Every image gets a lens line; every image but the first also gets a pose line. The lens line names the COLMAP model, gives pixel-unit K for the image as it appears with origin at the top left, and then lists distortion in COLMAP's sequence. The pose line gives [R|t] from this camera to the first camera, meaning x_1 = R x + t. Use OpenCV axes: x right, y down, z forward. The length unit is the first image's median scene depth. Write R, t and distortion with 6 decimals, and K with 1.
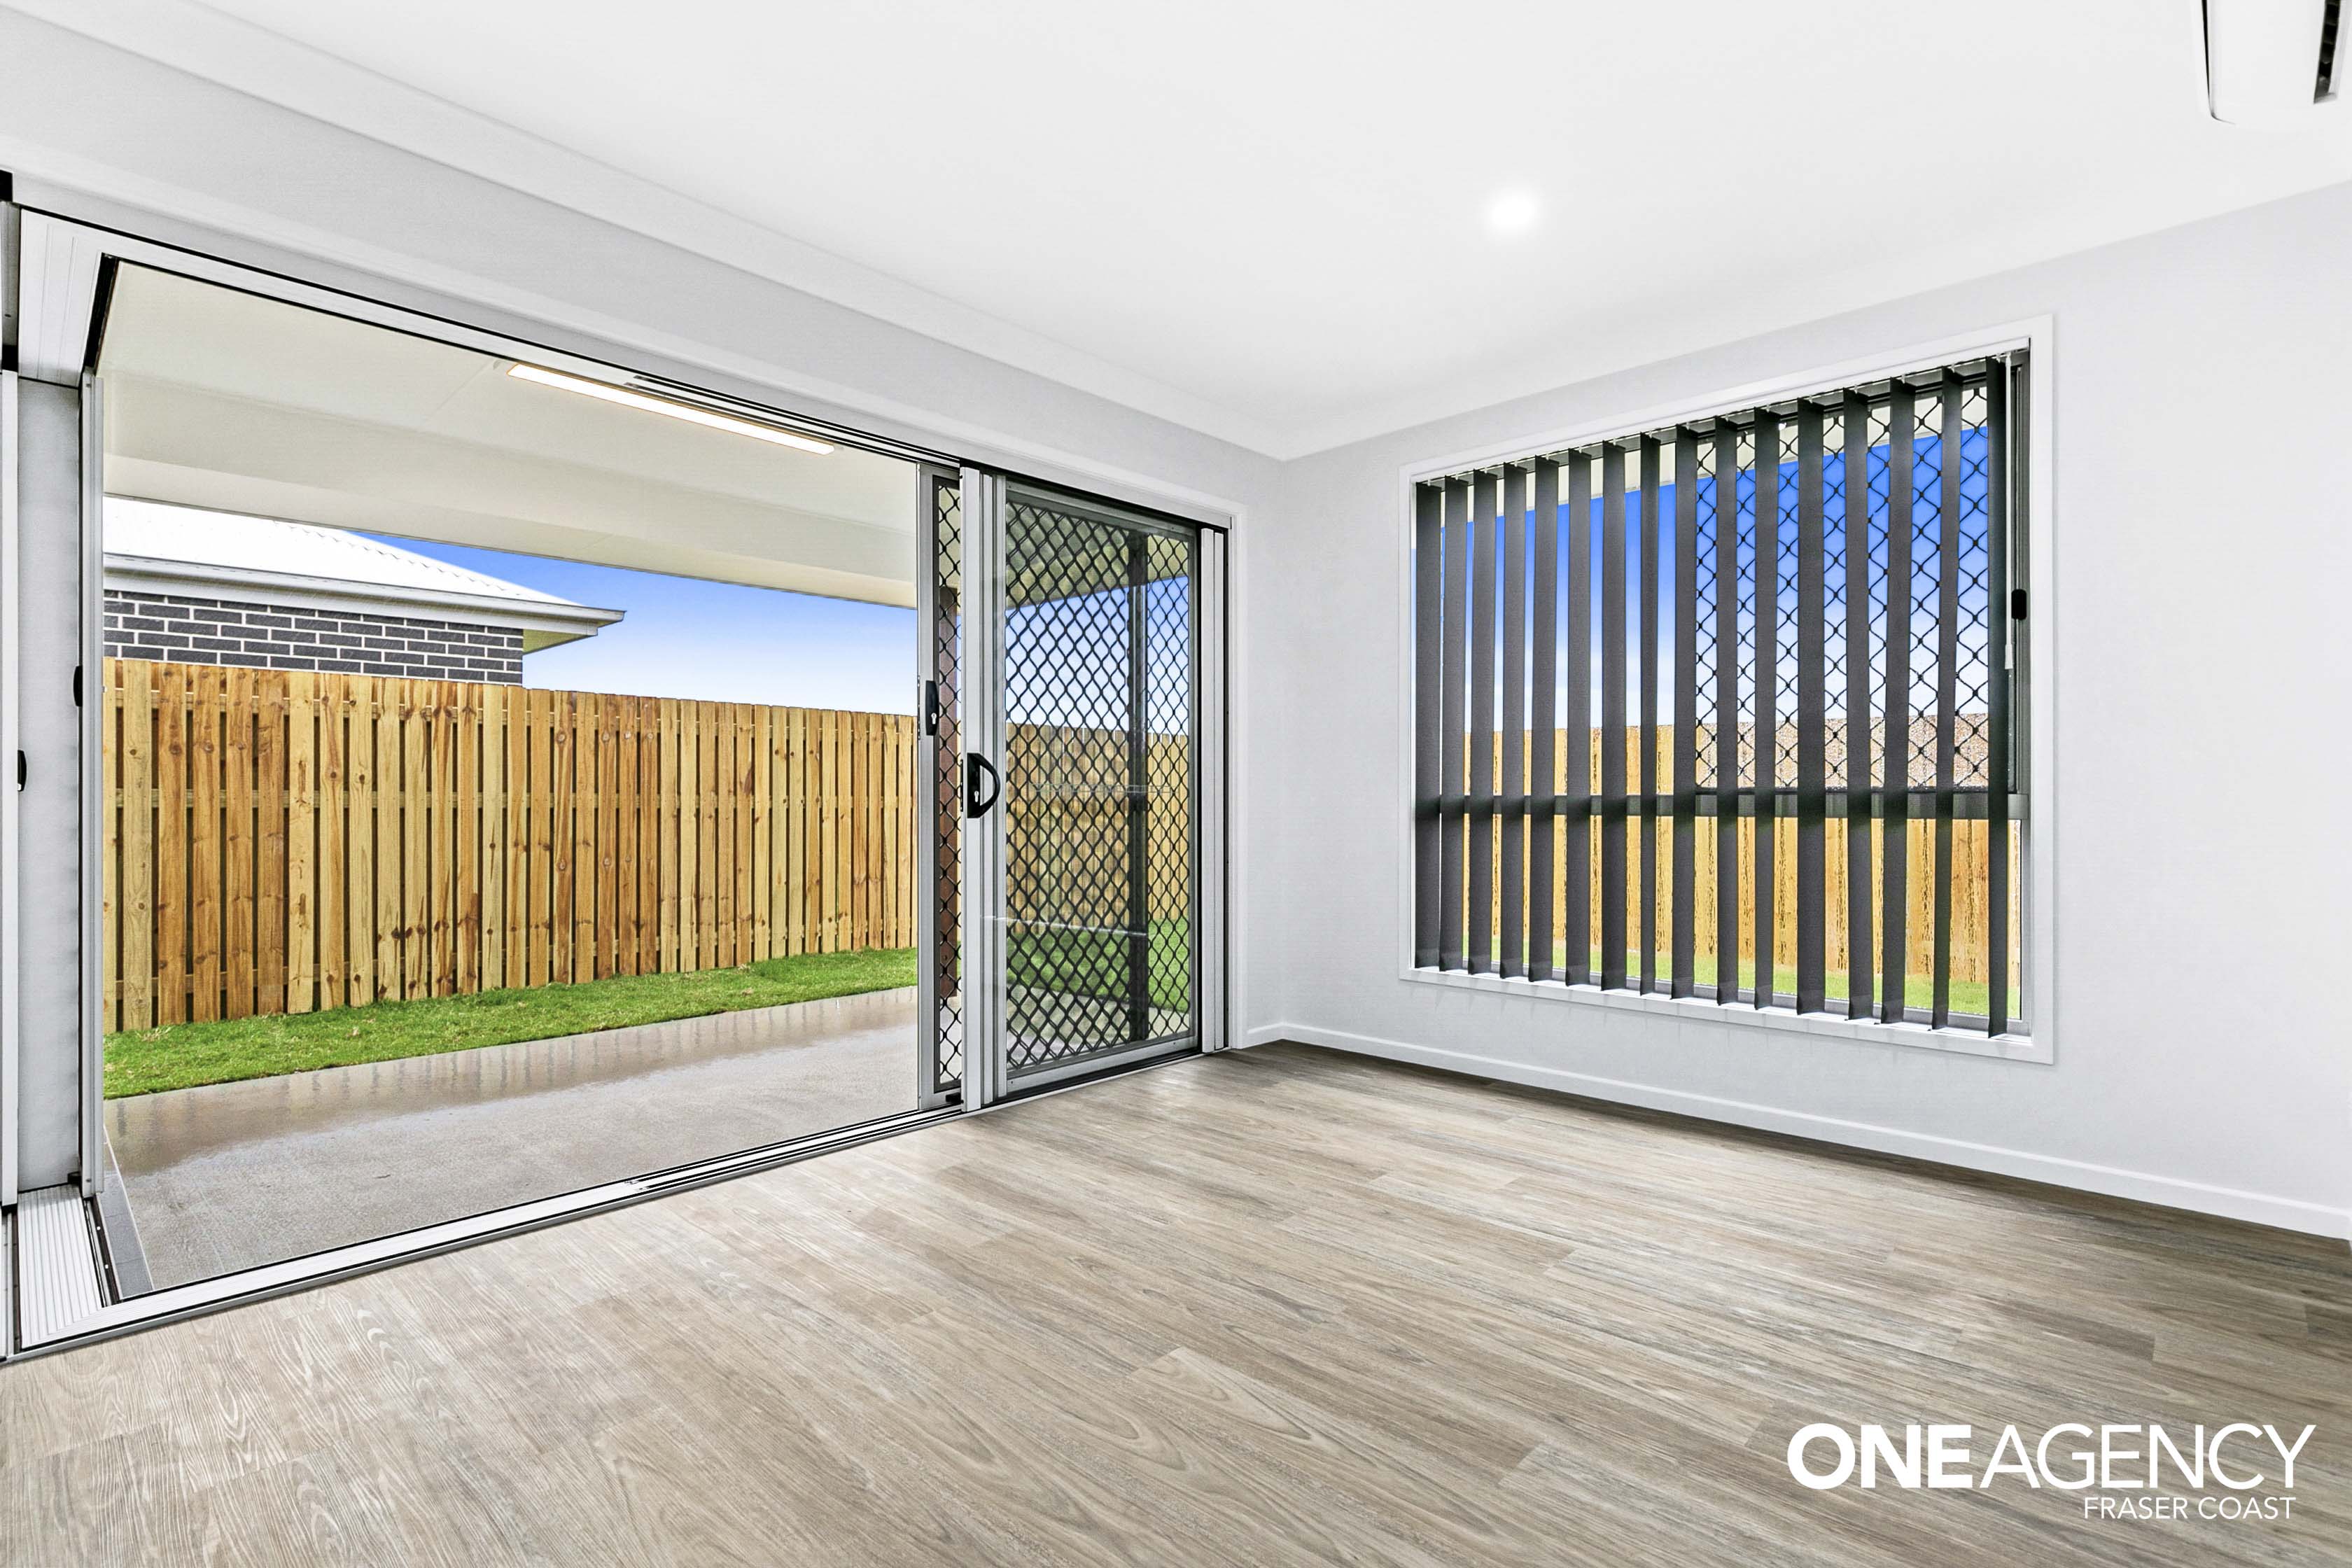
lens RADIAL K [[1107.2, 0, 1185.1], [0, 1107.2, 793.7], [0, 0, 1]] dist [0.004016, 0.000345]
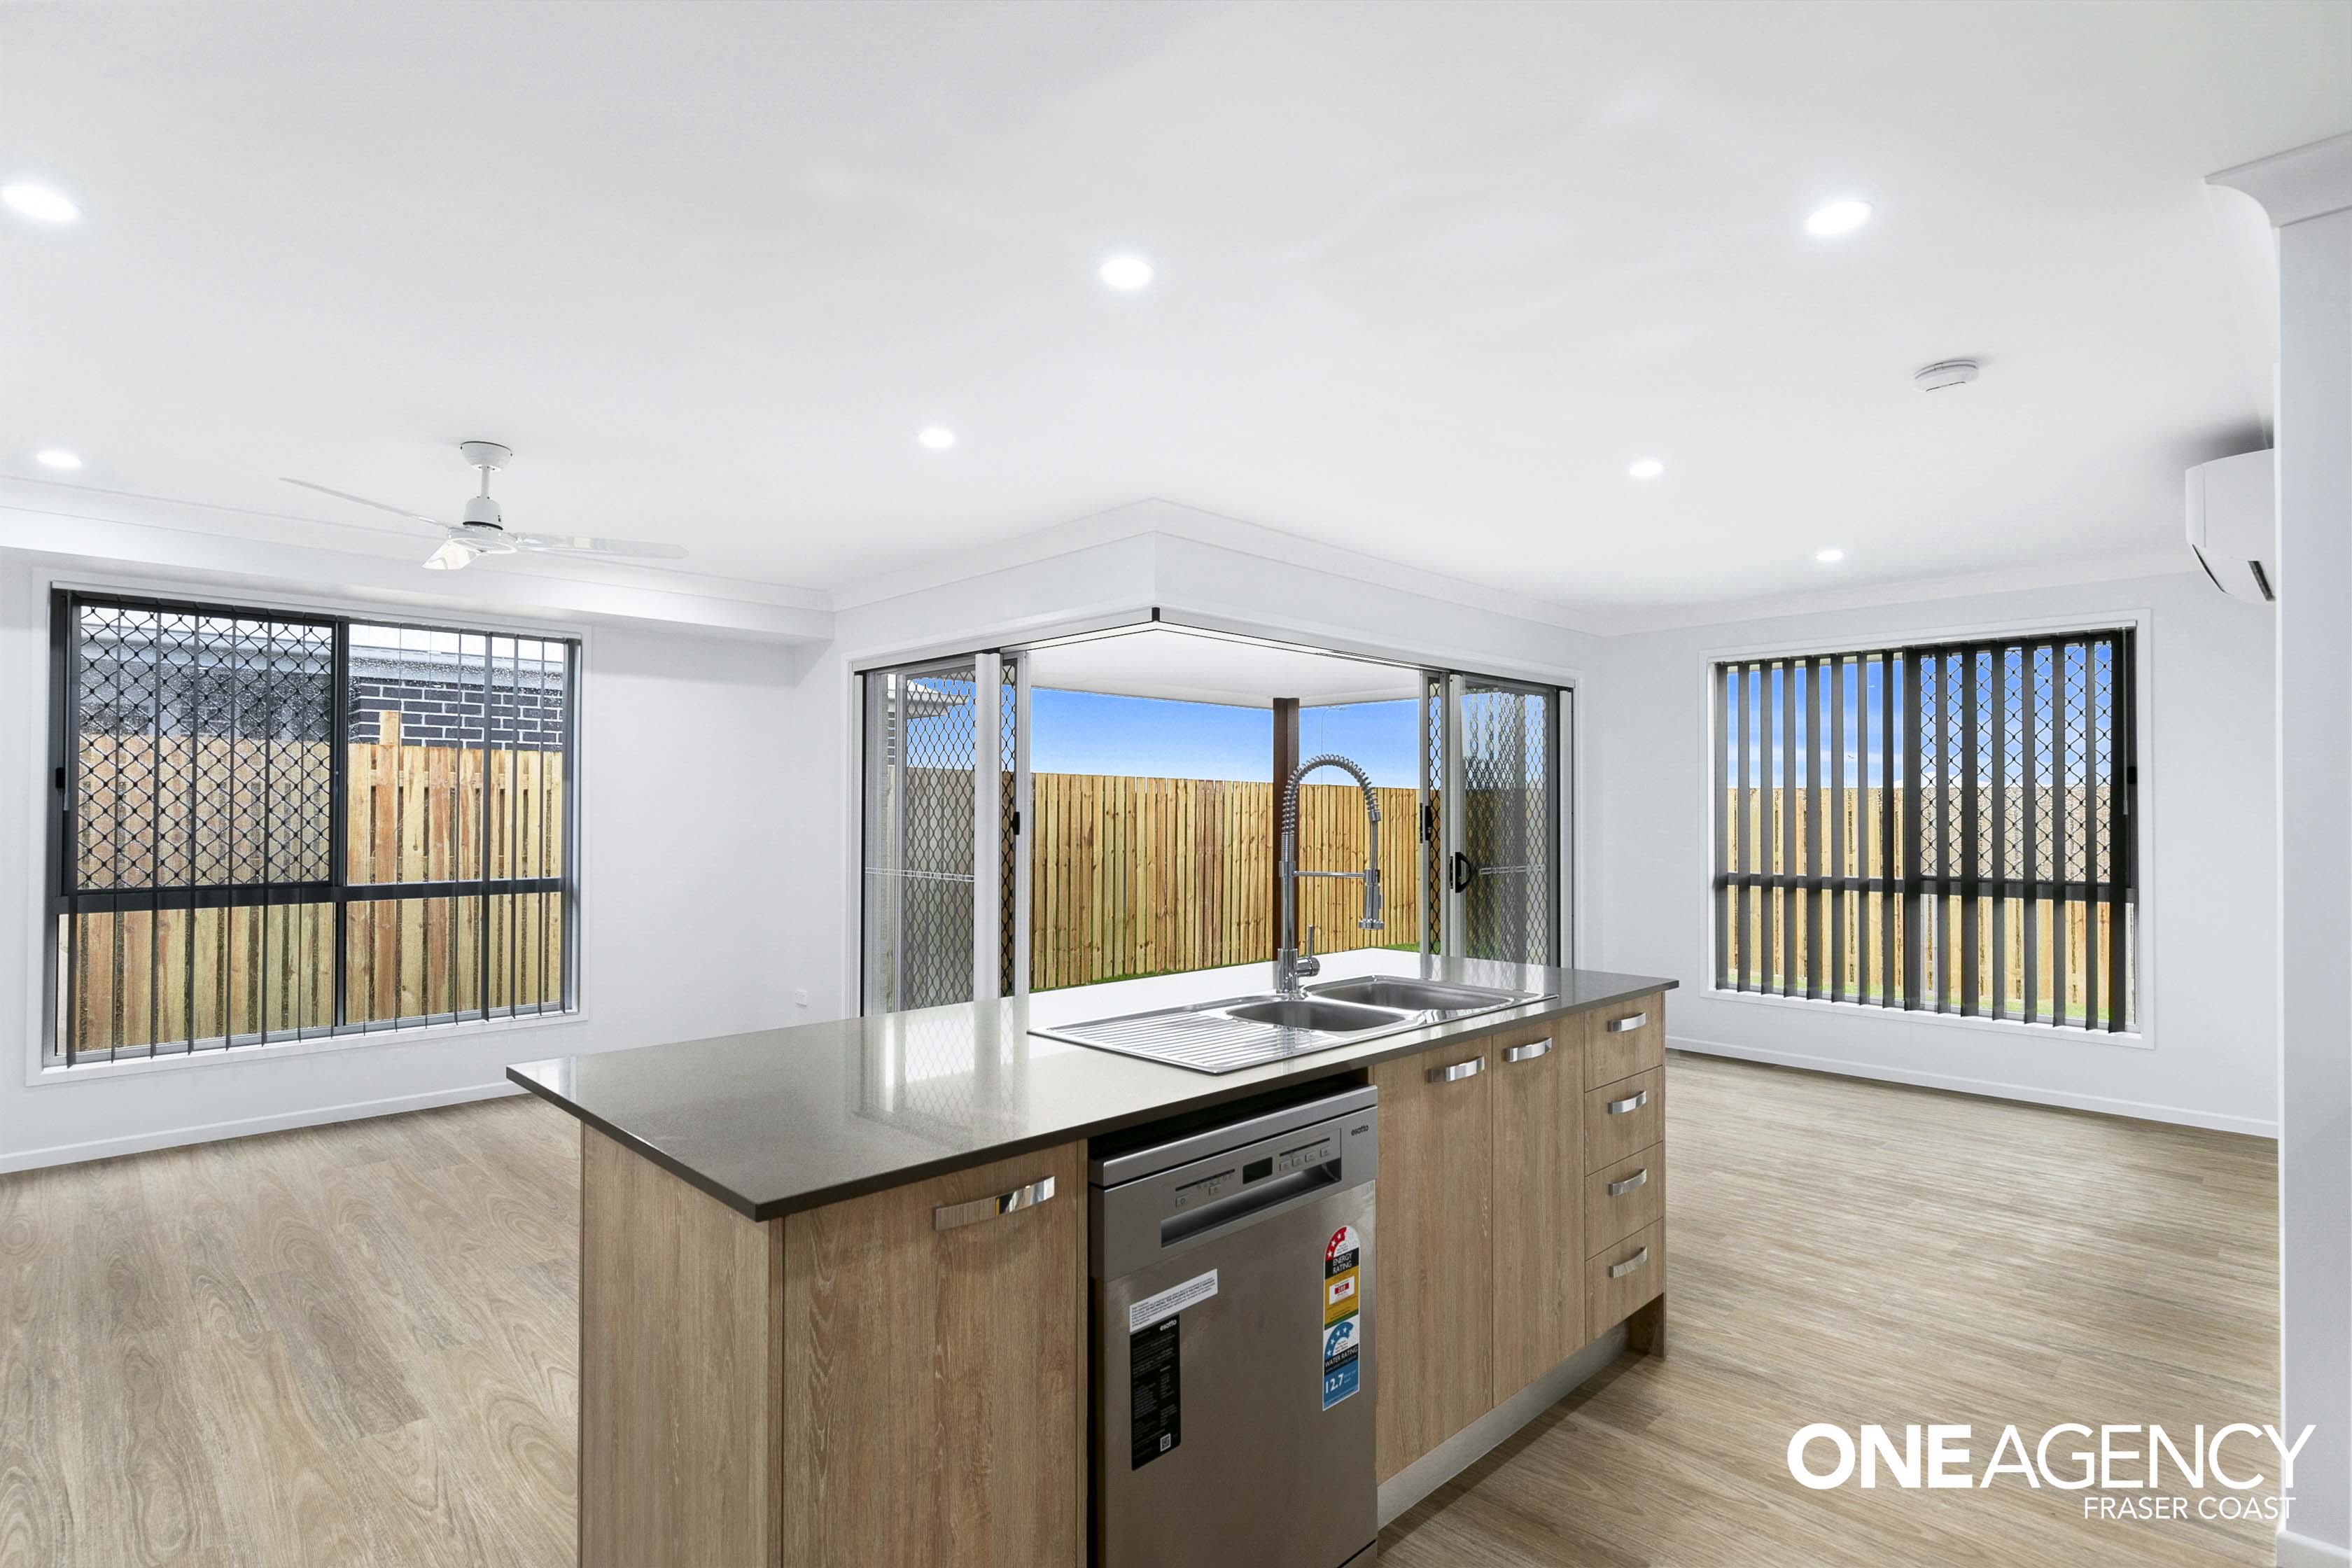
lens RADIAL K [[1150.0, 0, 1178.8], [0, 1150.0, 795.7], [0, 0, 1]] dist [-0.001908, 0.000466]
pose [[0.998965, 0.002409, -0.045427, -0.542221], [-0.002872, 0.999945, -0.010130, -0.103808], [0.045401, 0.010250, 0.998916, -0.711892]]
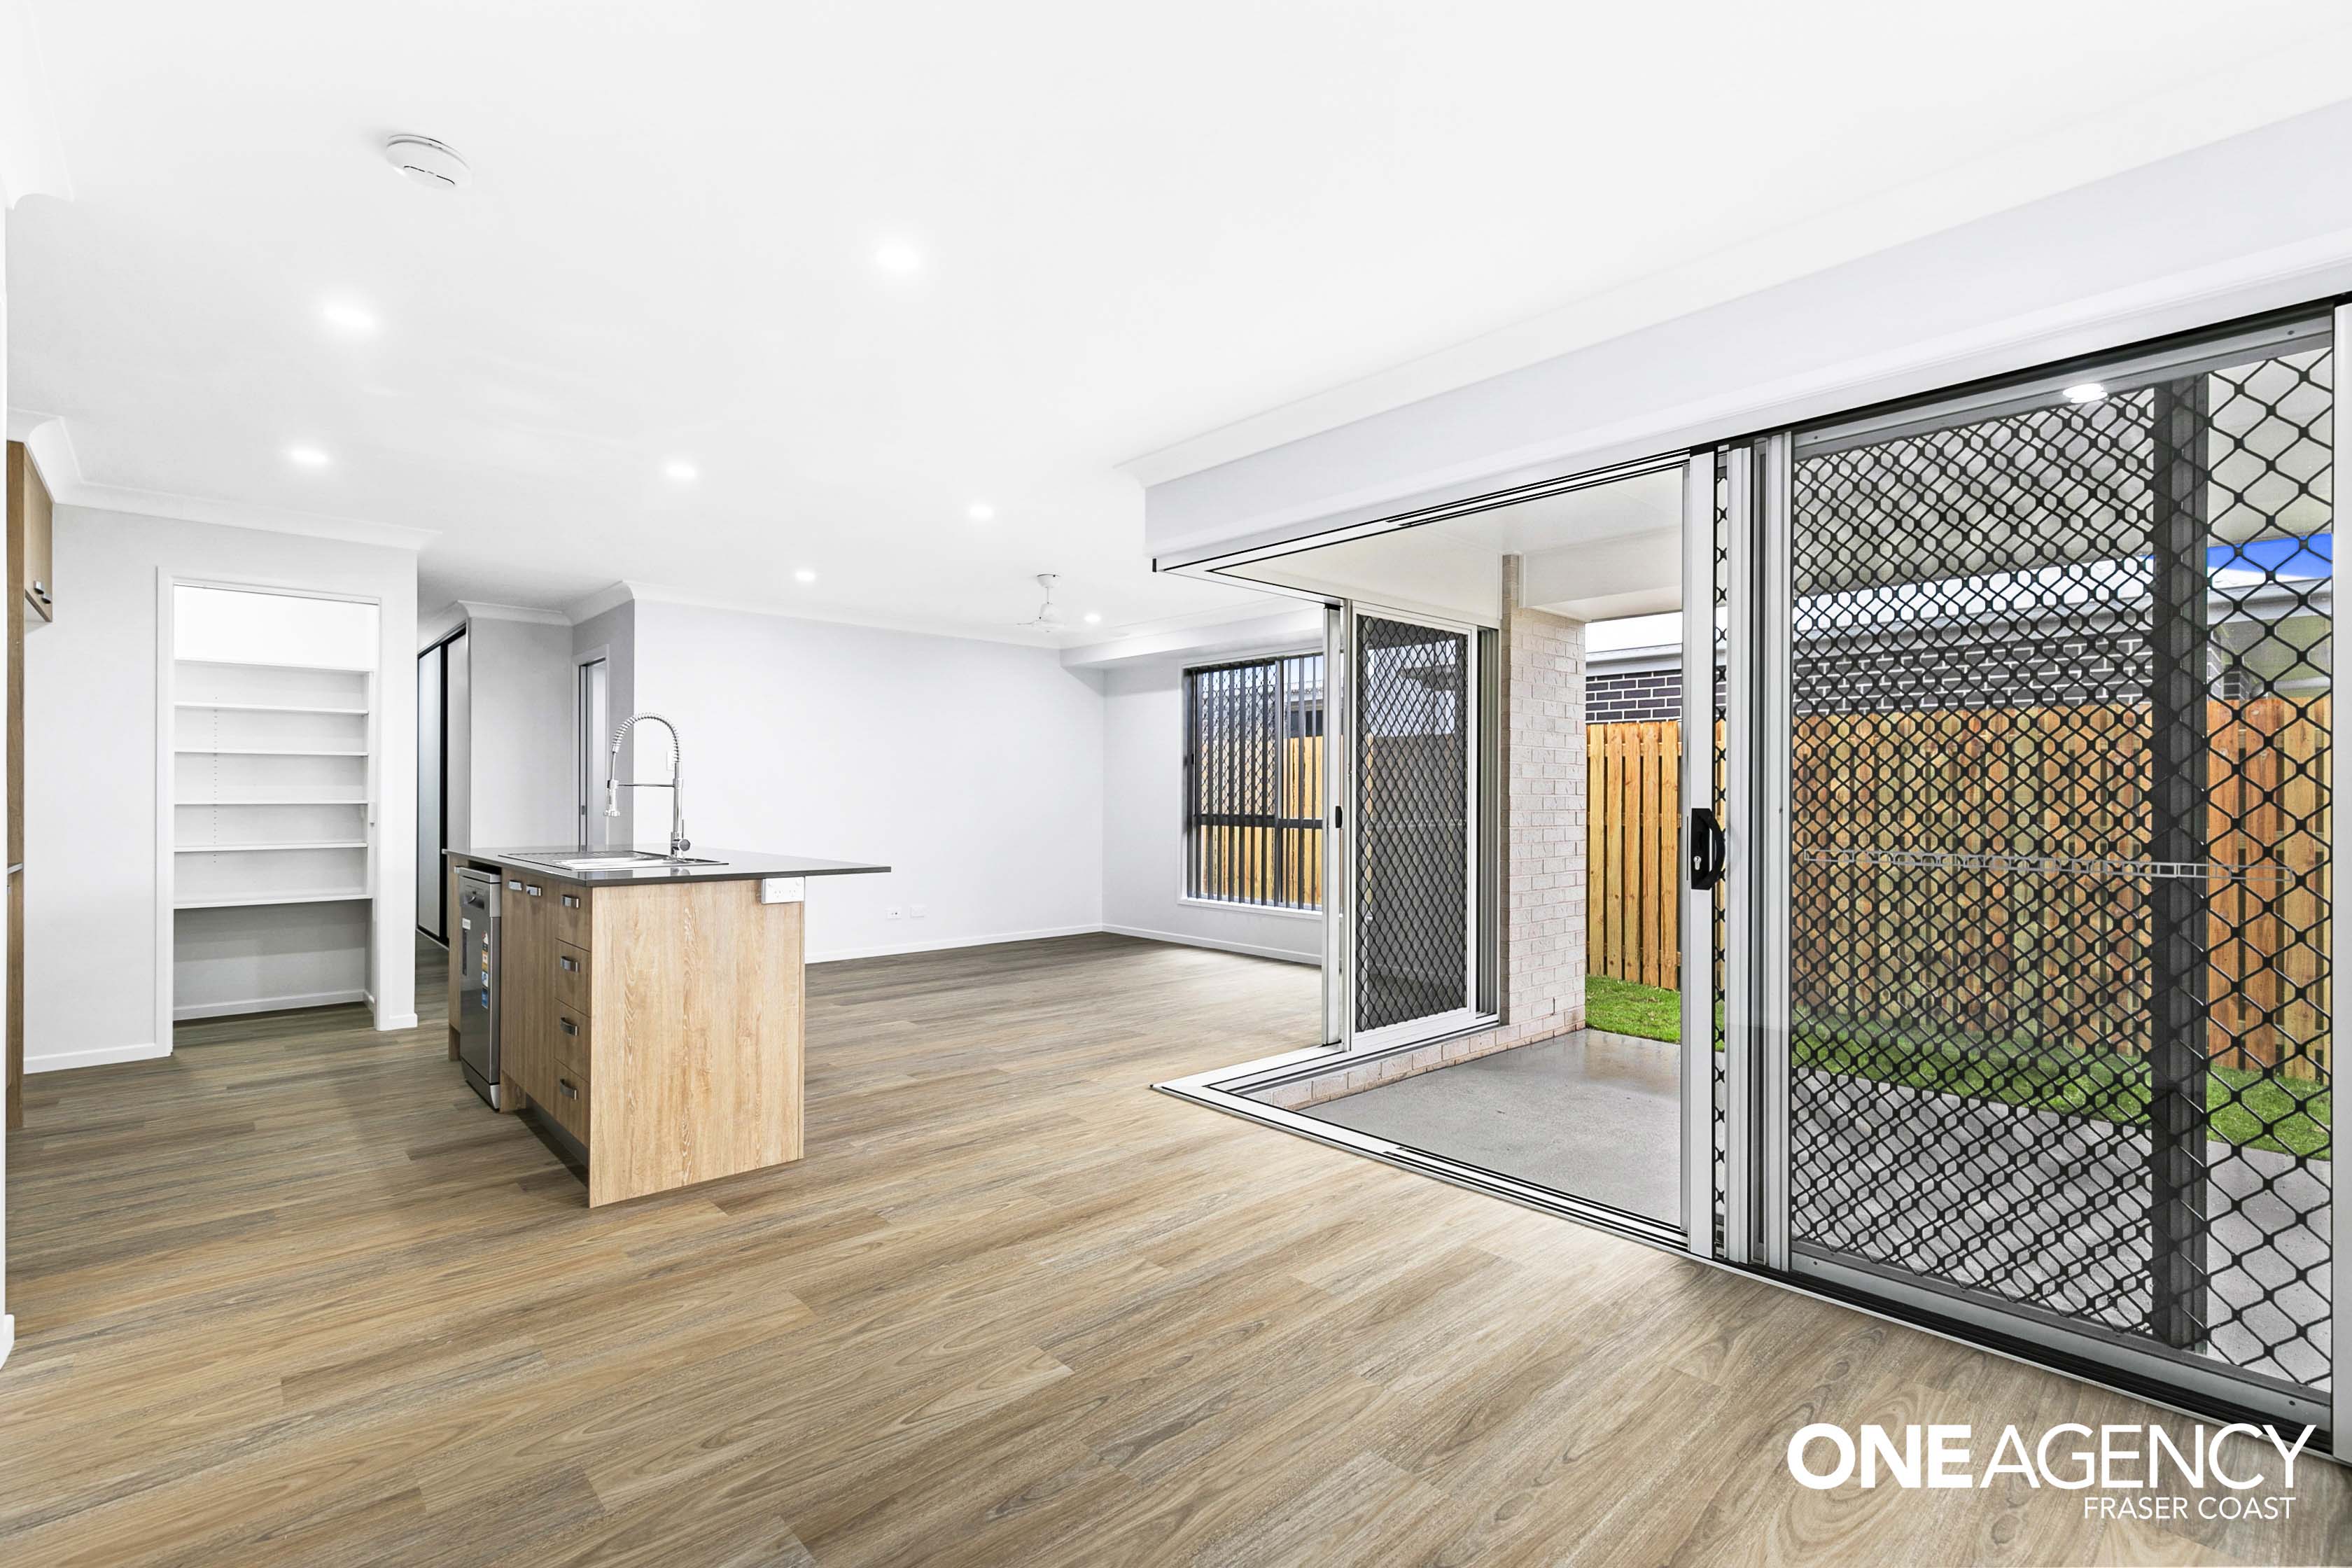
lens RADIAL K [[1070.6, 0, 1186.2], [0, 1070.6, 791.5], [0, 0, 1]] dist [0.010598, 0.000451]
pose [[-0.081610, -0.004987, -0.996652, 0.774756], [-0.000530, 0.999988, -0.004961, -0.056440], [0.996664, 0.000123, -0.081611, 0.873365]]
